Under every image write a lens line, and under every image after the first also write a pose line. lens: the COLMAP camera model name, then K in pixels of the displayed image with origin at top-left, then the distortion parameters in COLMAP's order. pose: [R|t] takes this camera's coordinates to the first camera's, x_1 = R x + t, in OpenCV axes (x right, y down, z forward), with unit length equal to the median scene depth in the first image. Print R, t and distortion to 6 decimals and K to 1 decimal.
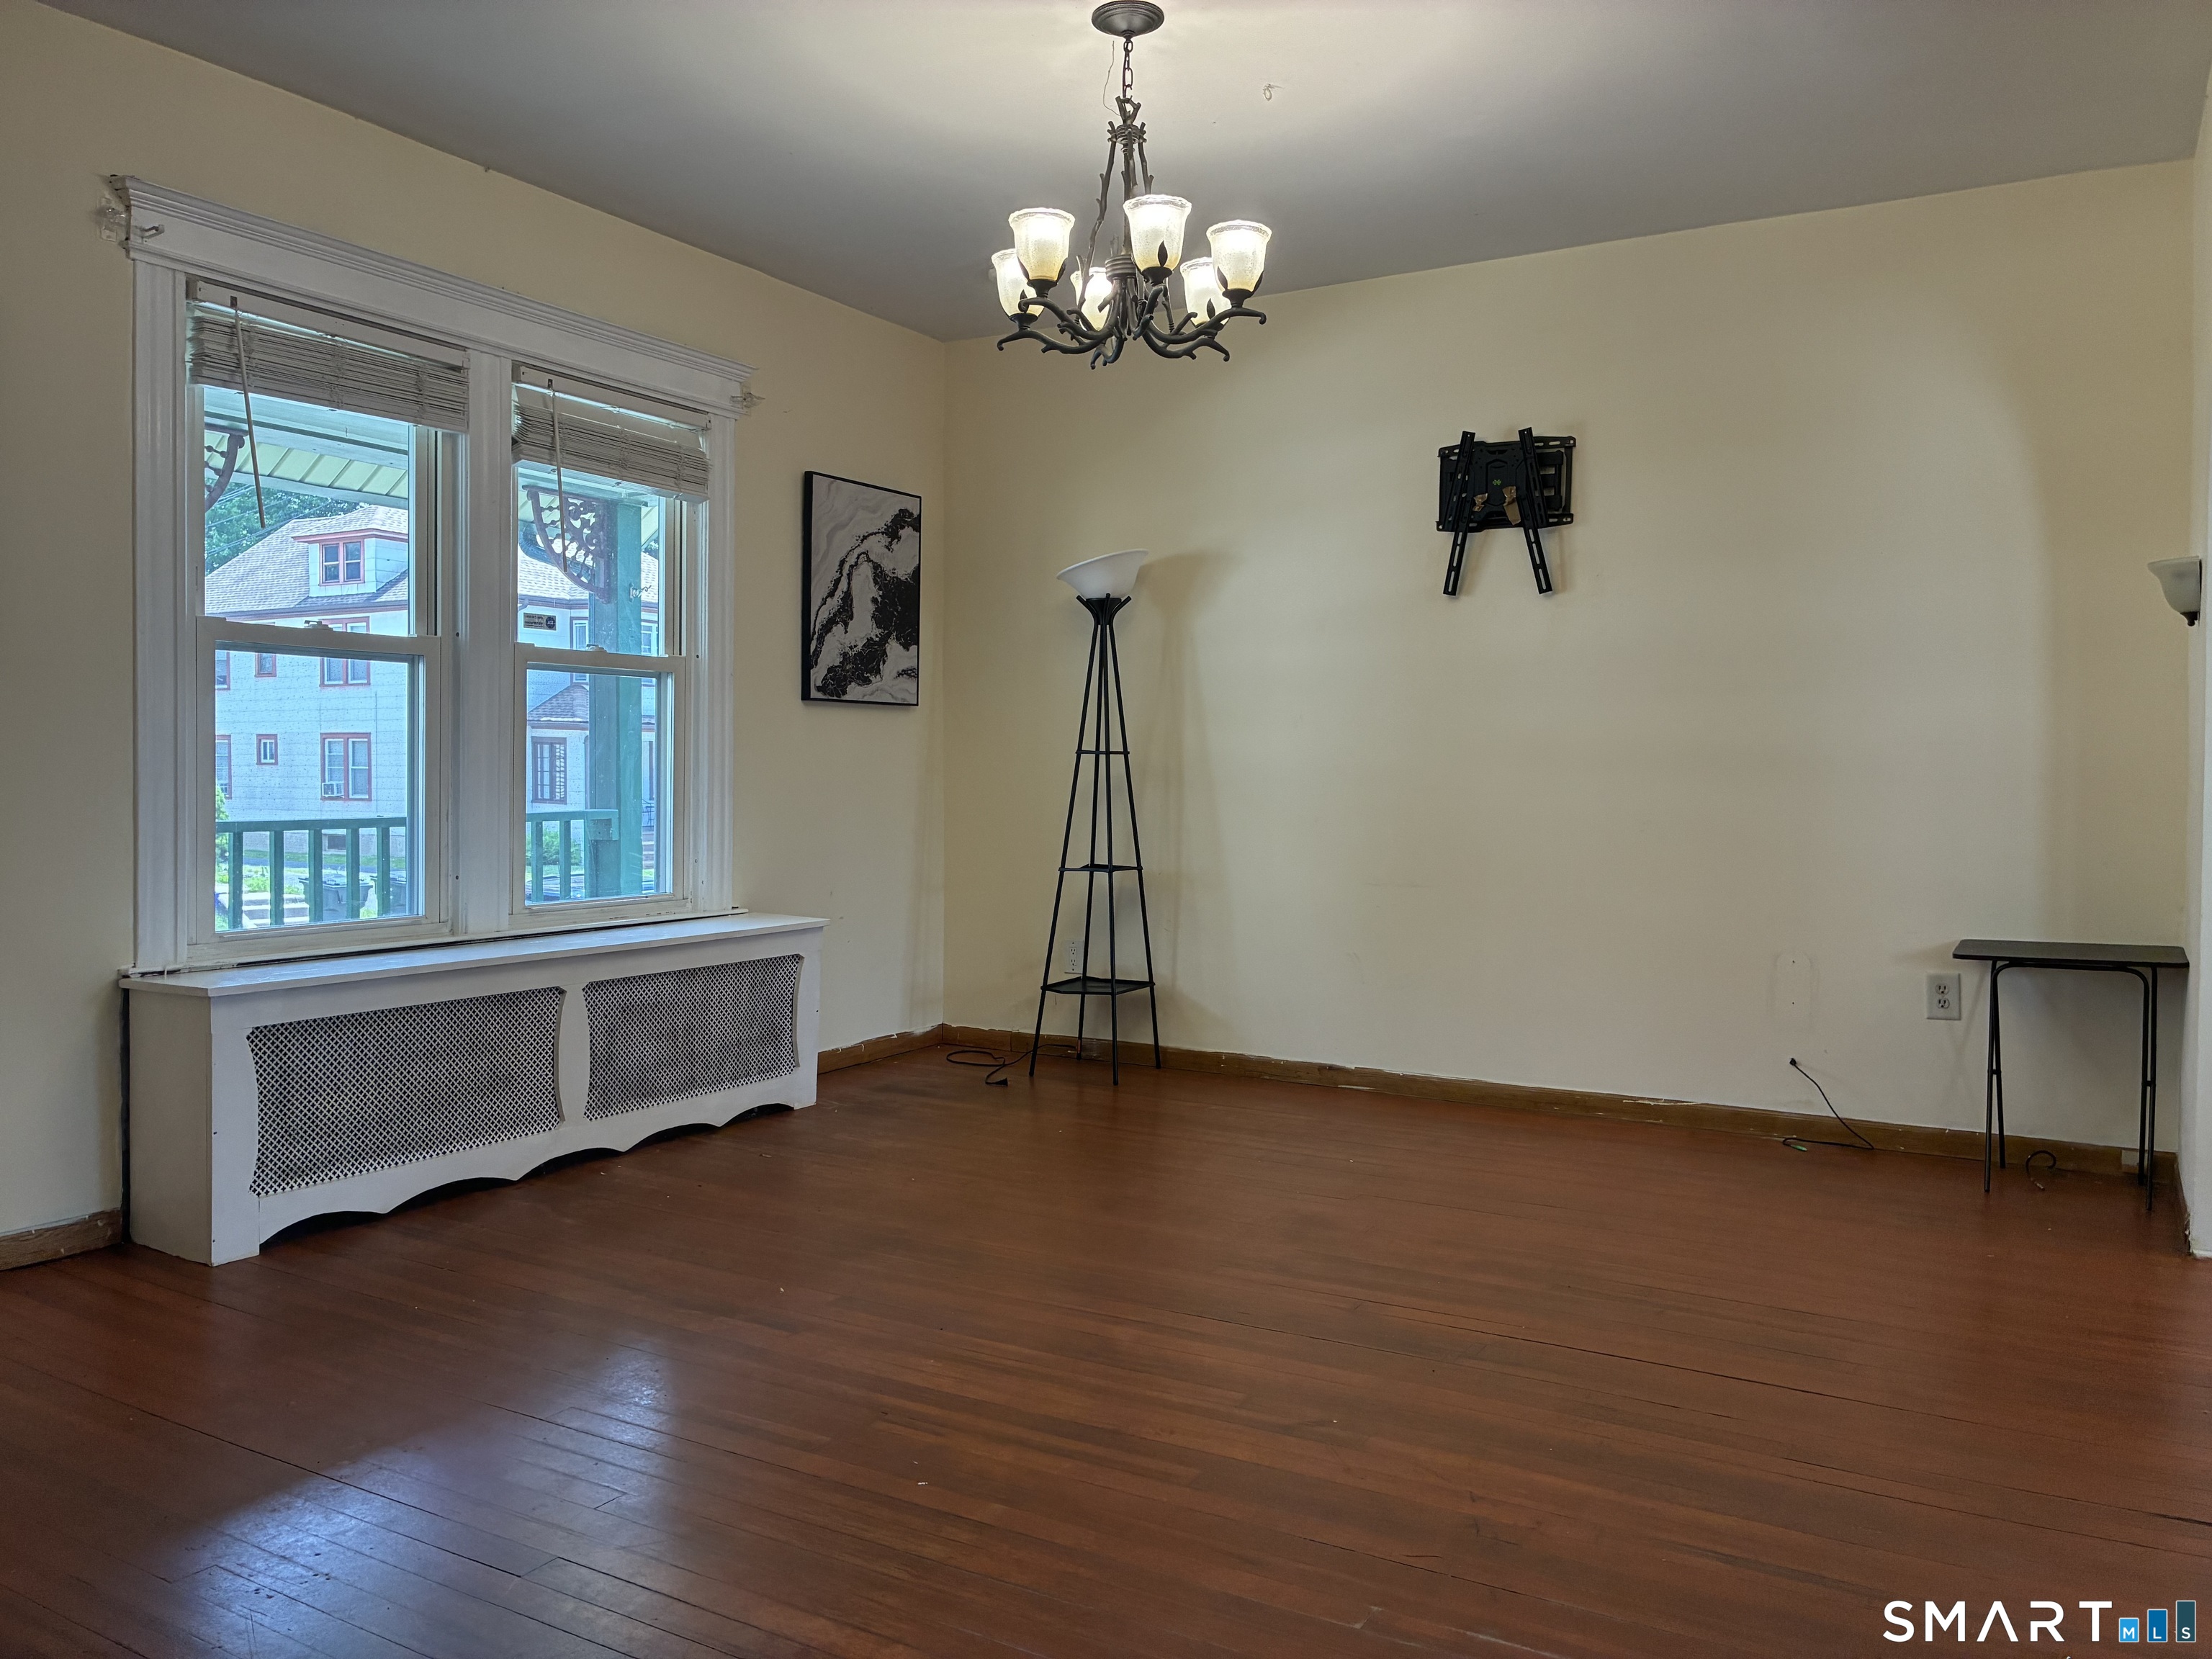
lens RADIAL K [[1629.7, 0, 1106.0], [0, 1629.7, 829.5], [0, 0, 1]] dist [0.011829, -0.007927]
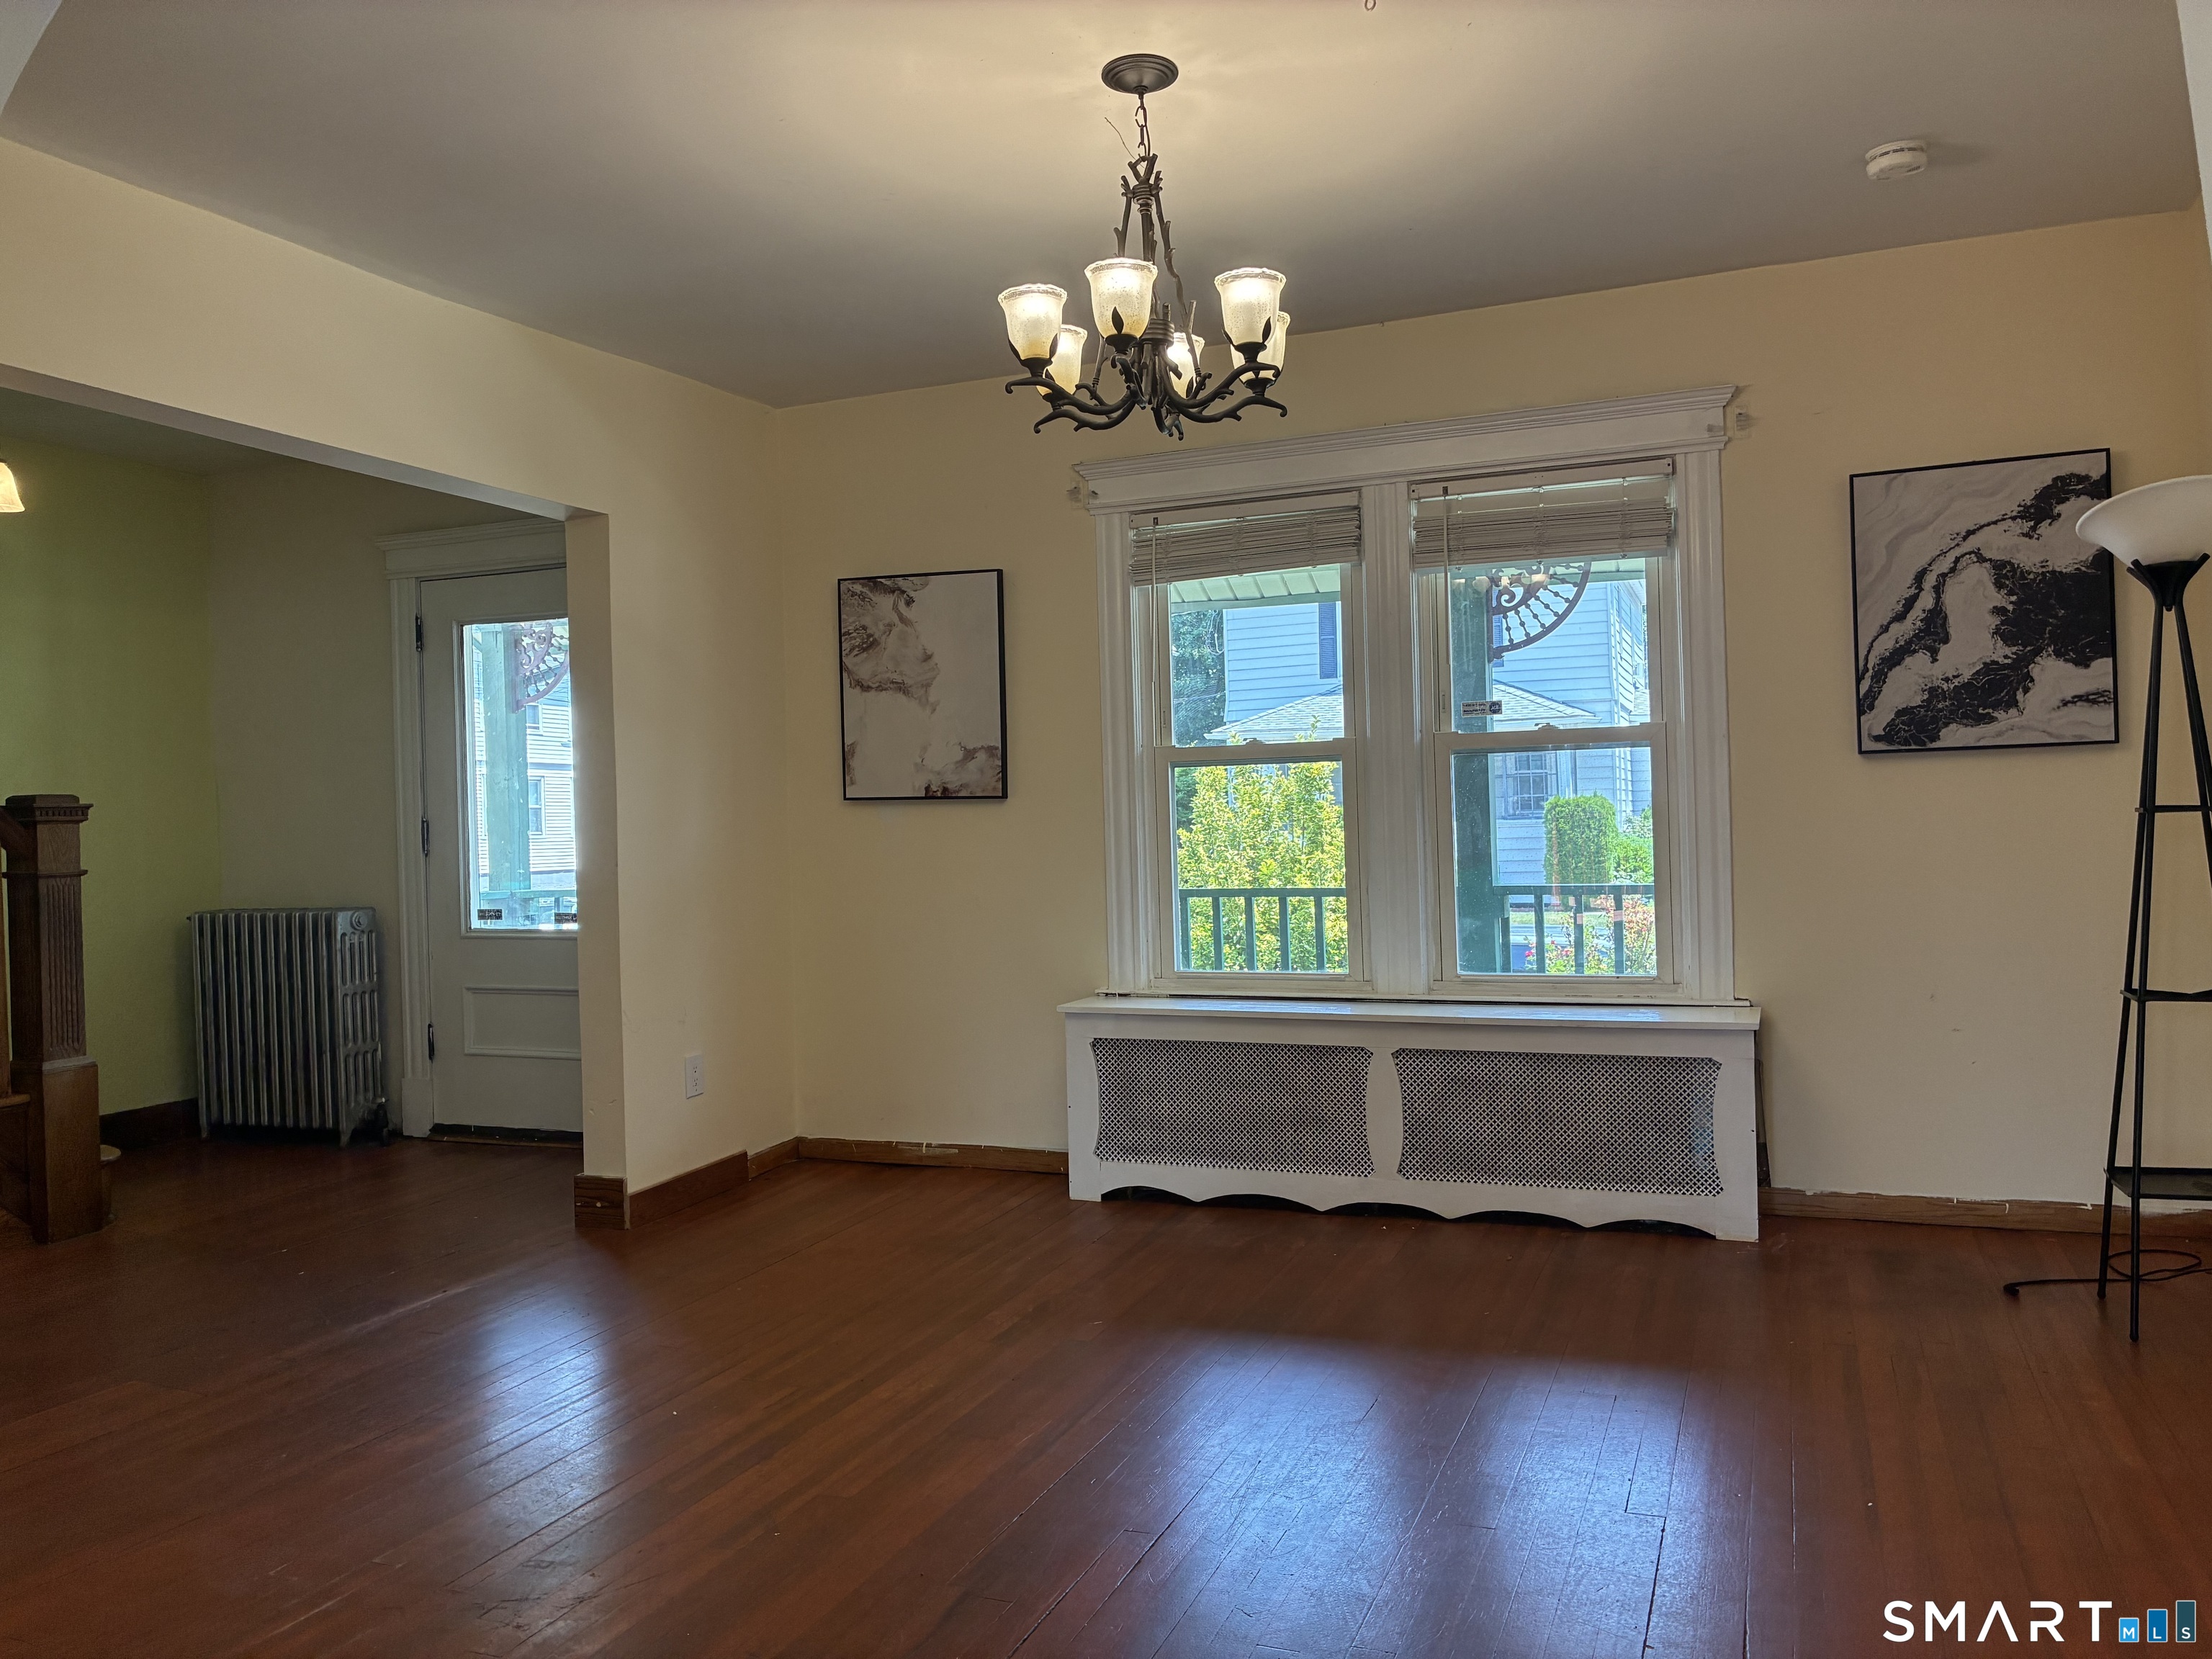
lens RADIAL K [[1629.7, 0, 1106.0], [0, 1629.7, 829.5], [0, 0, 1]] dist [0.011829, -0.007927]
pose [[0.155549, -0.008641, -0.987790, 0.561340], [-0.008658, 0.999911, -0.010111, -0.030014], [0.987790, 0.010125, 0.155461, 0.500675]]
